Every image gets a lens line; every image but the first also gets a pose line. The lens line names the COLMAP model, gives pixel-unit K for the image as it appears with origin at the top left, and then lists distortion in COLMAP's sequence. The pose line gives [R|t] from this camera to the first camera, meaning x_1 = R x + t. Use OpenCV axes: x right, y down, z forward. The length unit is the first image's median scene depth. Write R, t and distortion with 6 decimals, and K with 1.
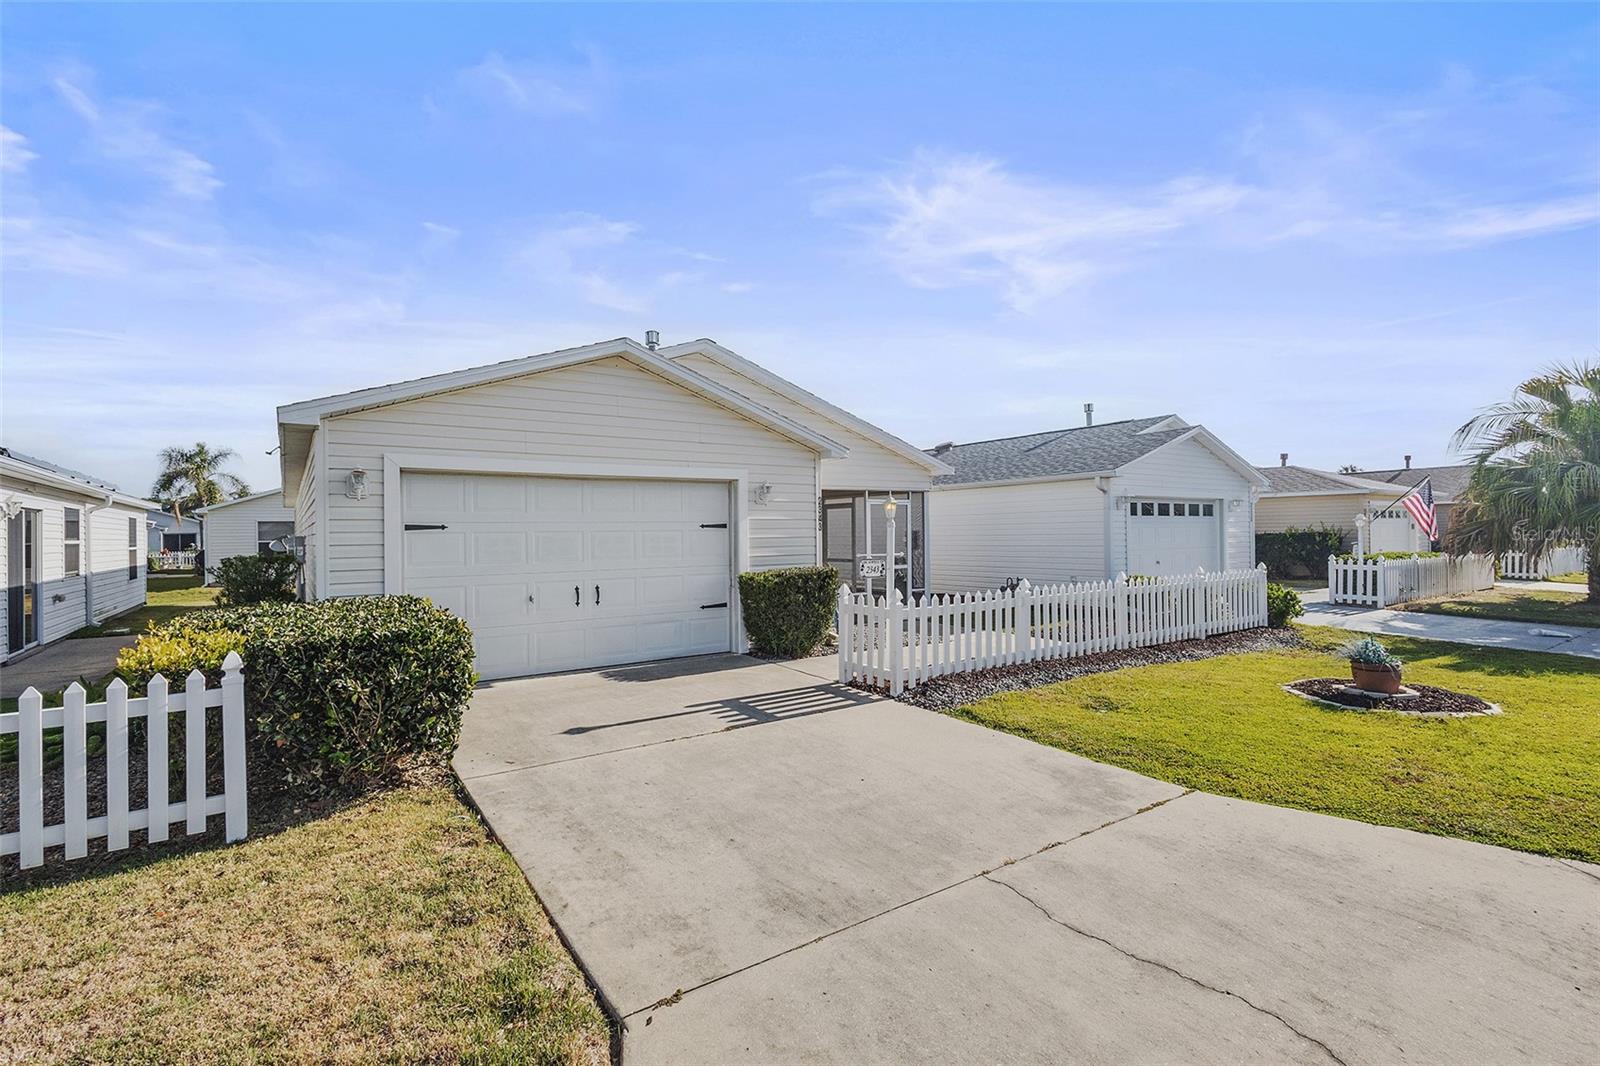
lens RADIAL K [[728.5, 0, 800.0], [0, 728.5, 533.0], [0, 0, 1]] dist [0.041861, 0.000087]
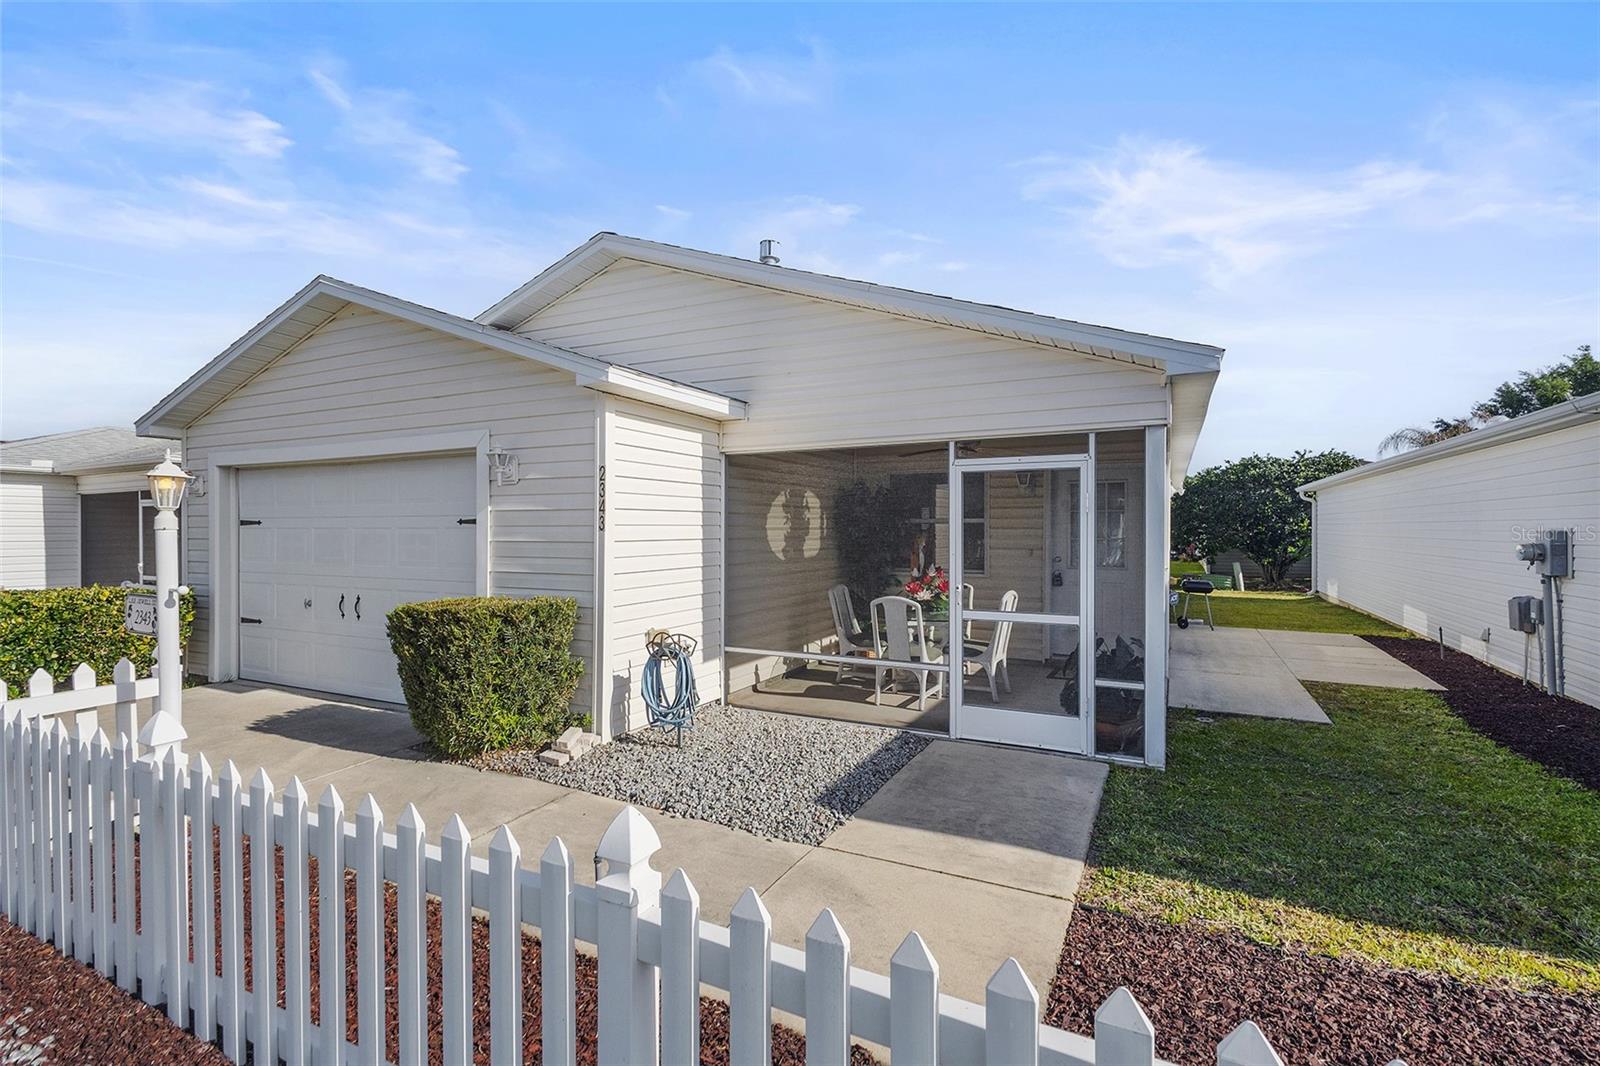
lens RADIAL K [[746.1, 0, 800.0], [0, 746.1, 533.0], [0, 0, 1]] dist [-0.000291, -0.000069]
pose [[0.471114, 0.021535, -0.881809, 0.603600], [-0.003297, 0.999738, 0.022653, -0.015399], [0.882066, -0.007765, 0.471062, 0.943266]]
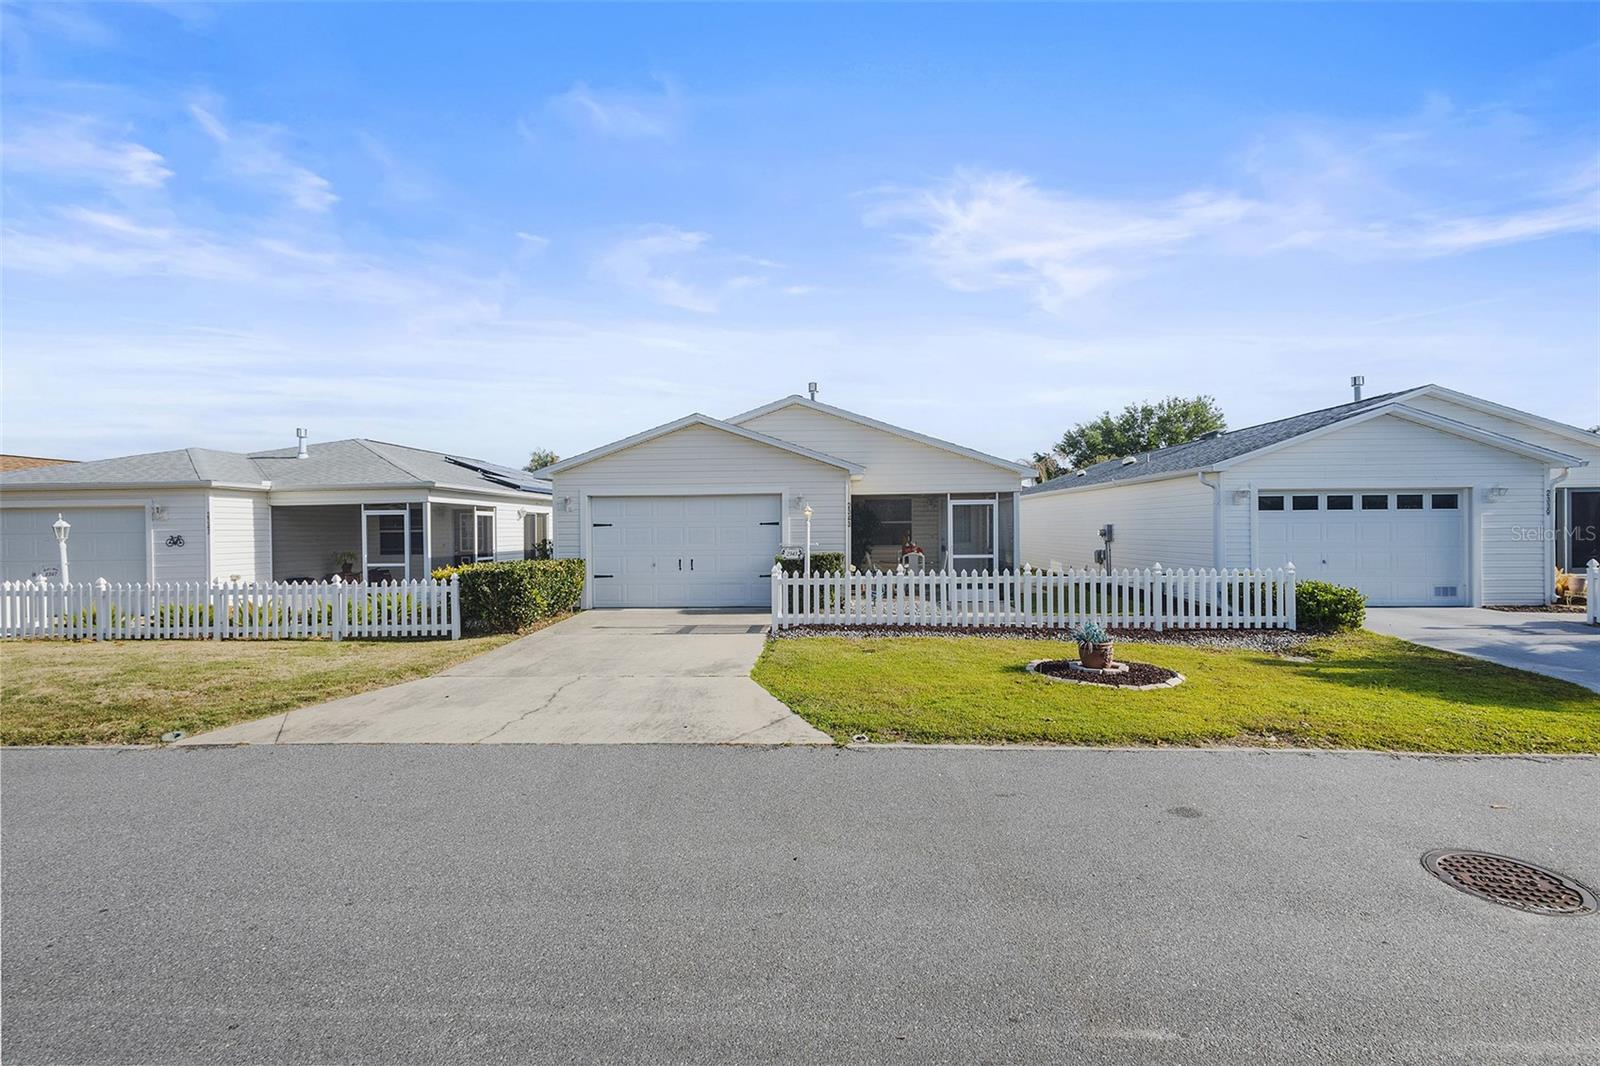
lens RADIAL K [[746.1, 0, 800.0], [0, 746.1, 533.0], [0, 0, 1]] dist [-0.000291, -0.000069]
pose [[0.793122, 0.012888, -0.608927, 0.881655], [-0.000186, 0.999781, 0.020917, -0.022881], [0.609063, -0.016477, 0.792950, -0.196827]]
